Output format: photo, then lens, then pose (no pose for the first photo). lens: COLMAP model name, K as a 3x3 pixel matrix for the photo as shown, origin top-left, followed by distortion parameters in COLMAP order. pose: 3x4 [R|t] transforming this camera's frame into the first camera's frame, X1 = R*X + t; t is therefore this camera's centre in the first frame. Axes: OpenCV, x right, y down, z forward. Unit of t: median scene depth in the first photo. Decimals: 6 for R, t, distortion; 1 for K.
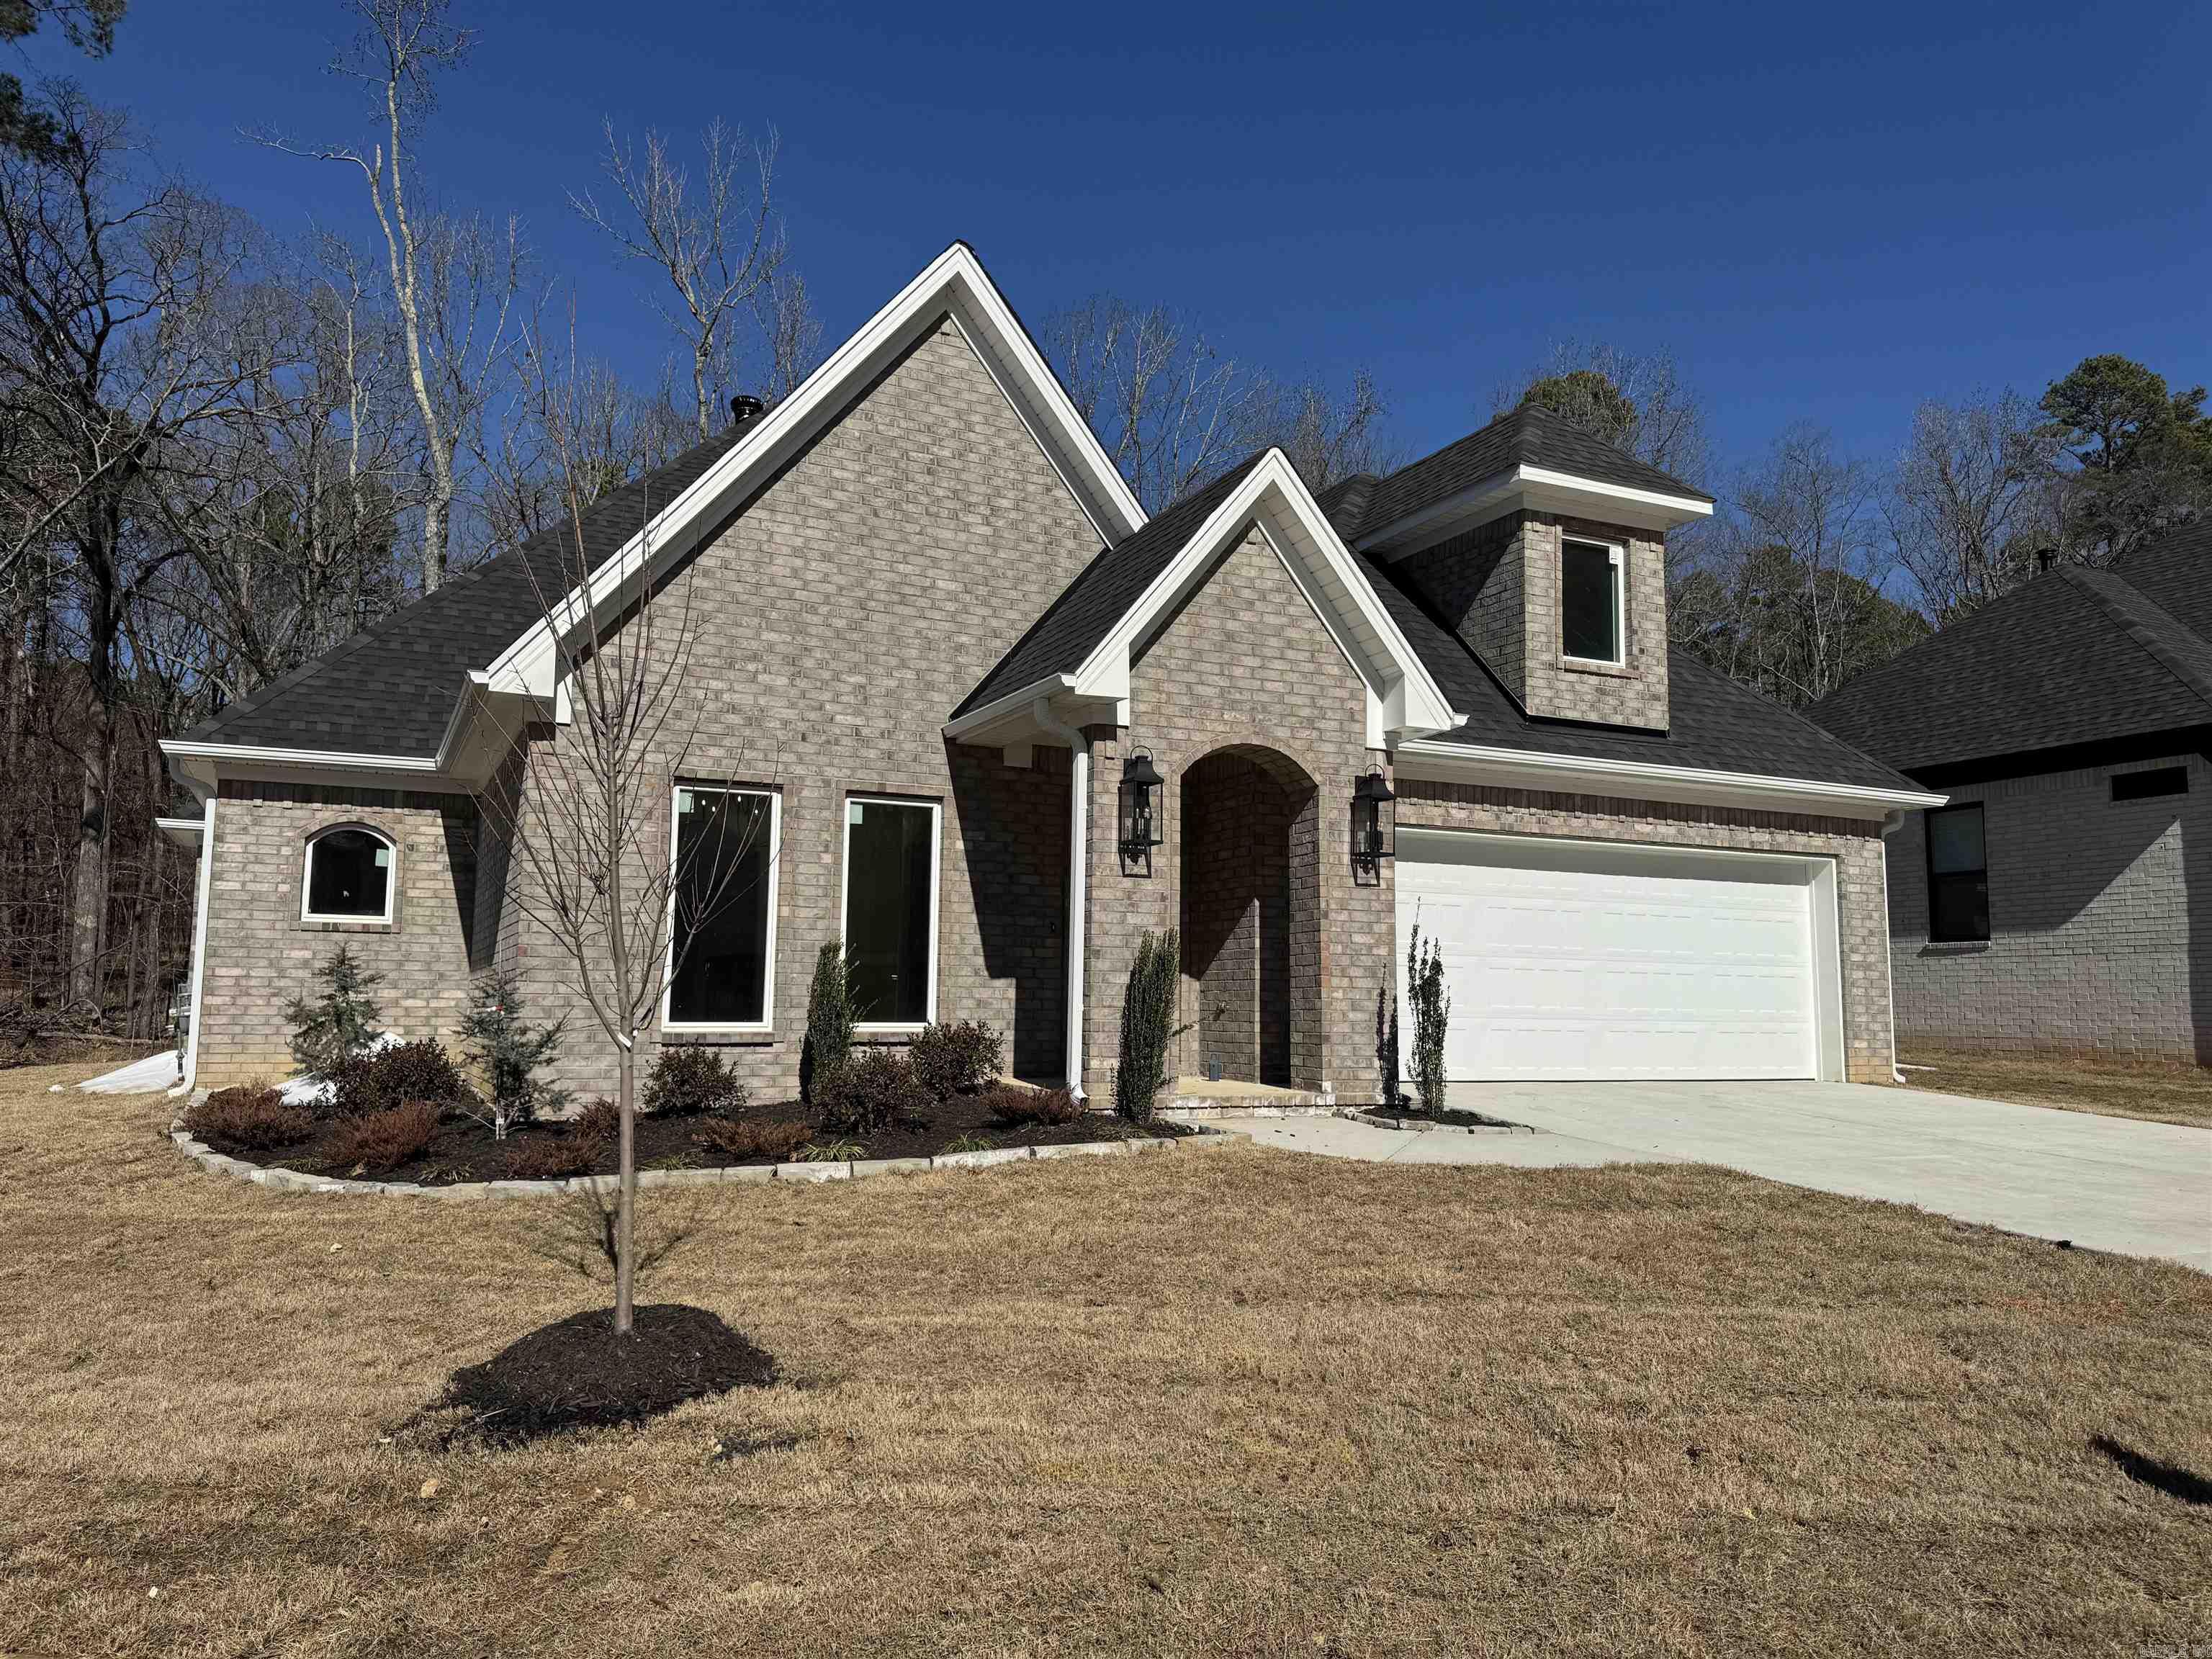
lens RADIAL K [[1572.8, 0, 1106.0], [0, 1572.8, 829.5], [0, 0, 1]] dist [0.084208, -0.098306]
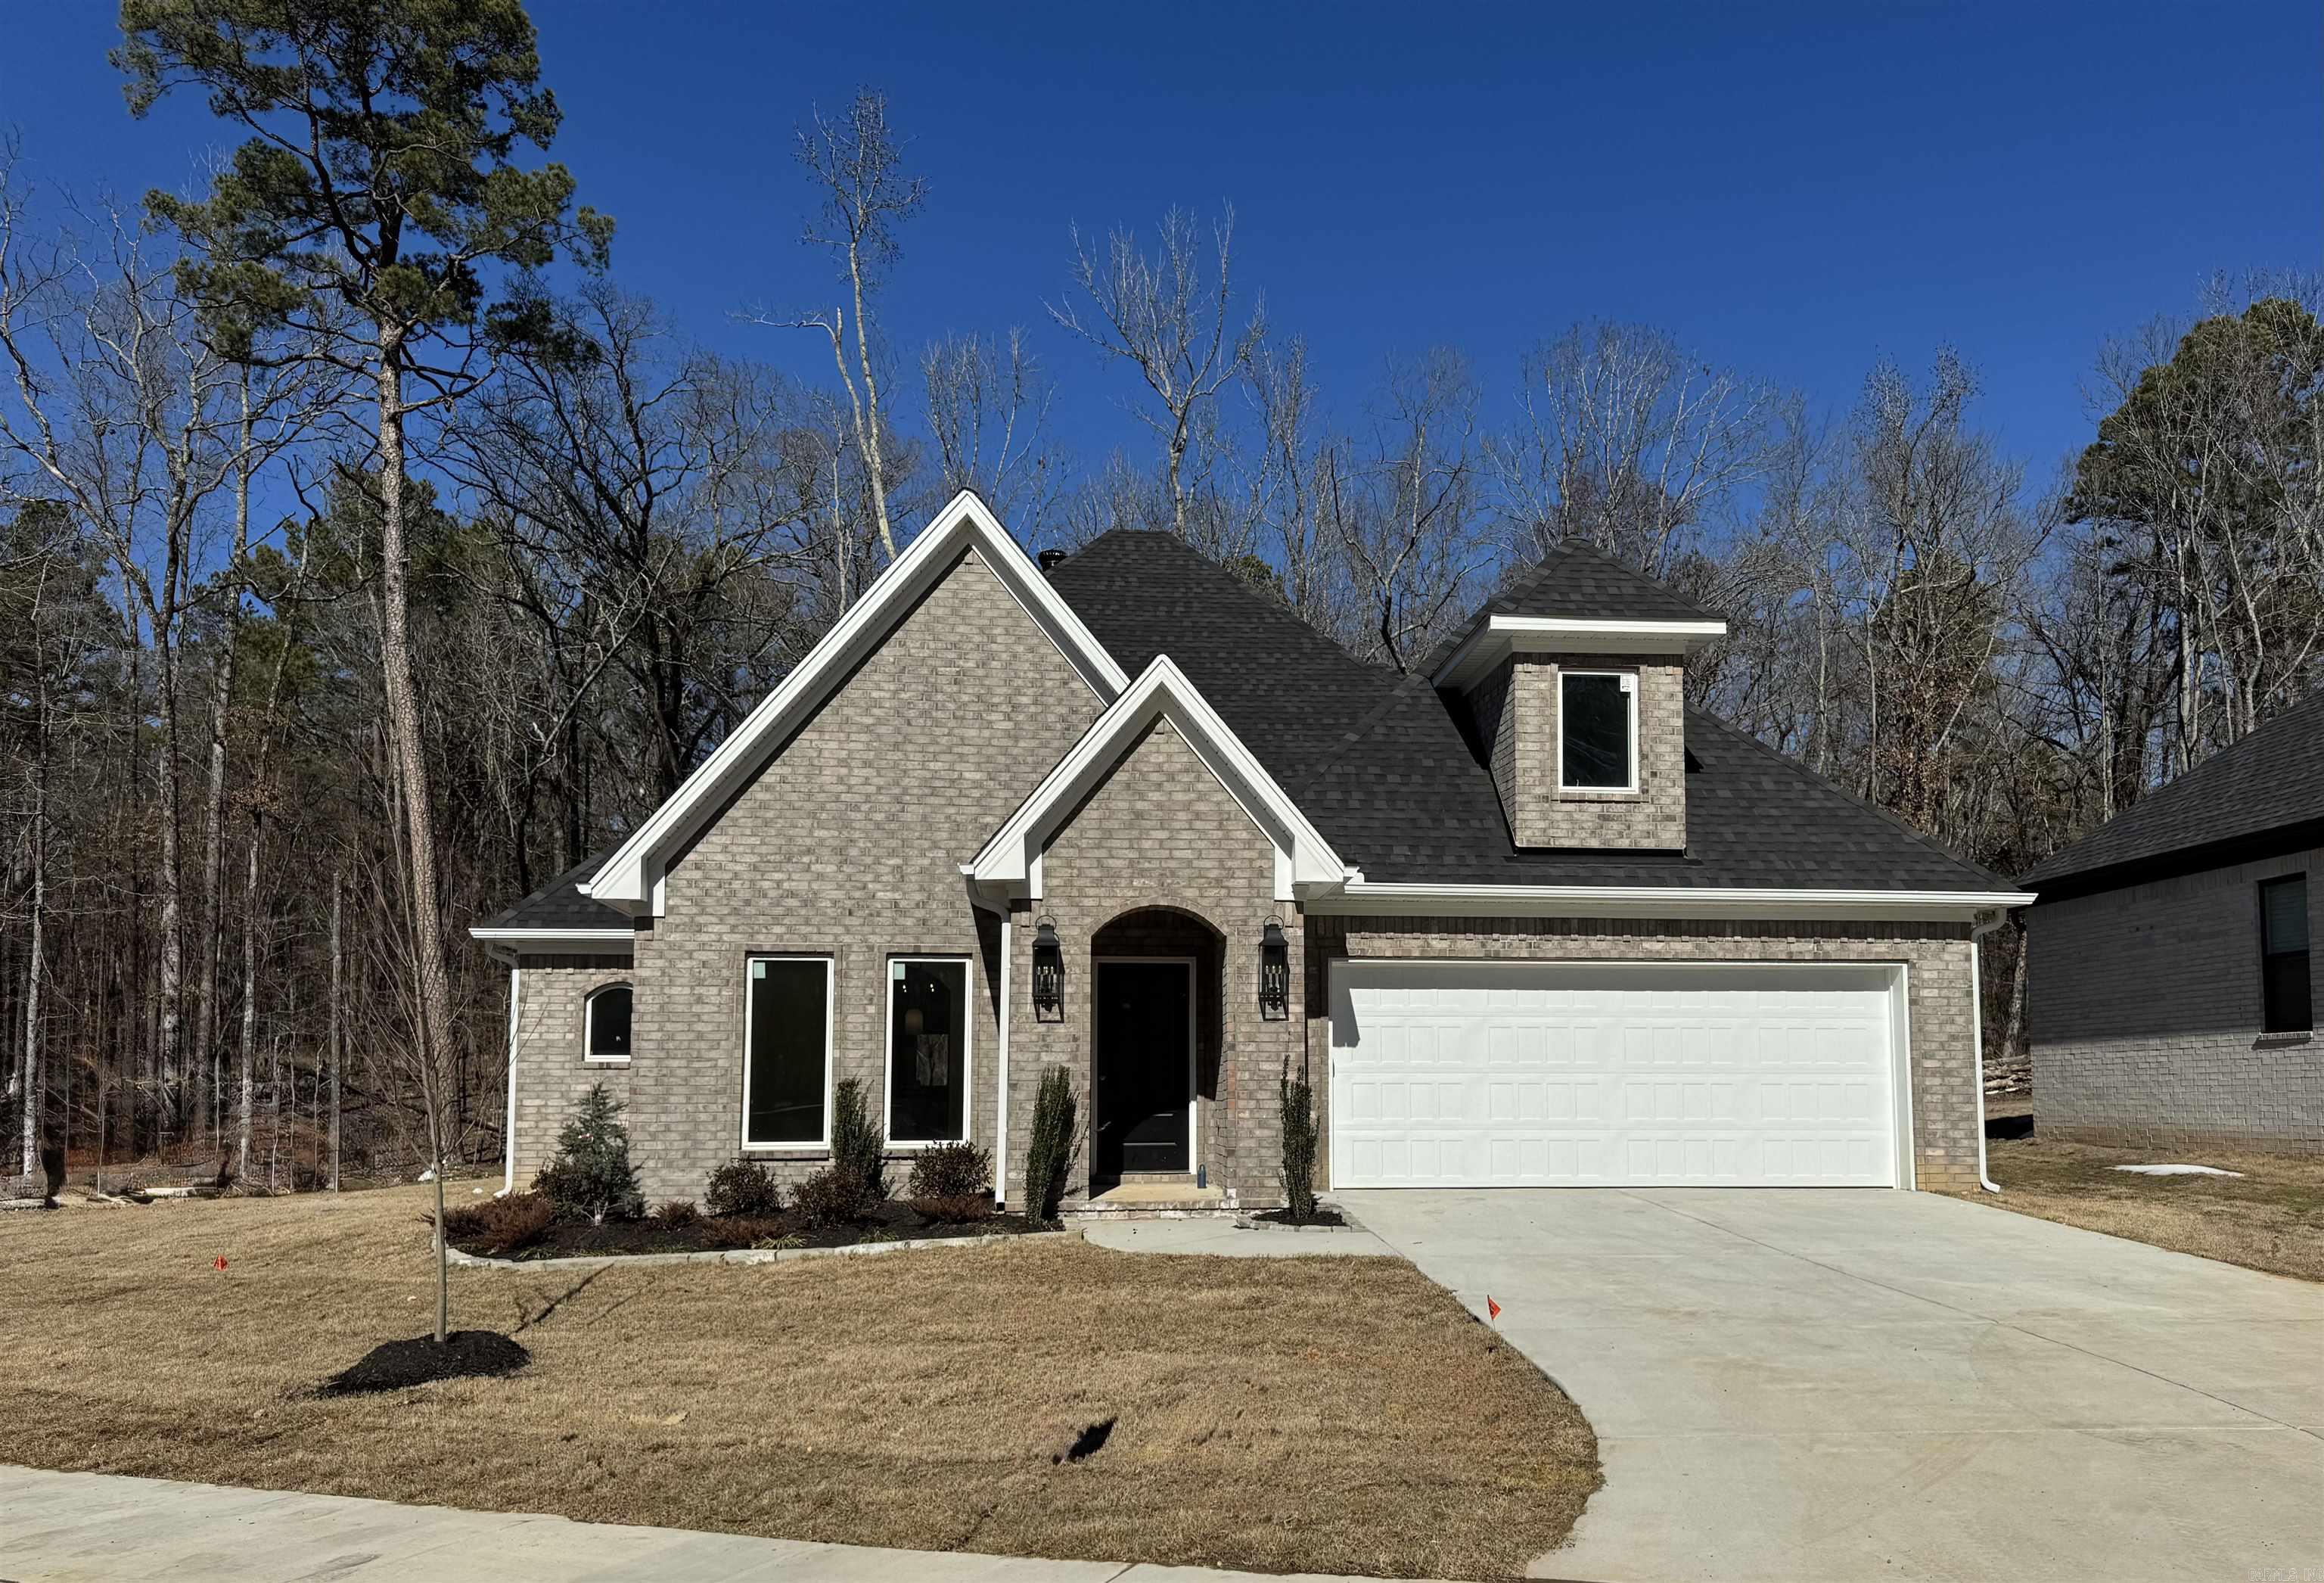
lens RADIAL K [[1839.2, 0, 1274.2], [0, 1839.2, 932.6], [0, 0, 1]] dist [0.120746, -0.282610]
pose [[0.945700, -0.041897, -0.322331, 0.586109], [0.049054, 0.998696, 0.014109, -0.046182], [0.321319, -0.029155, 0.946522, -0.268139]]
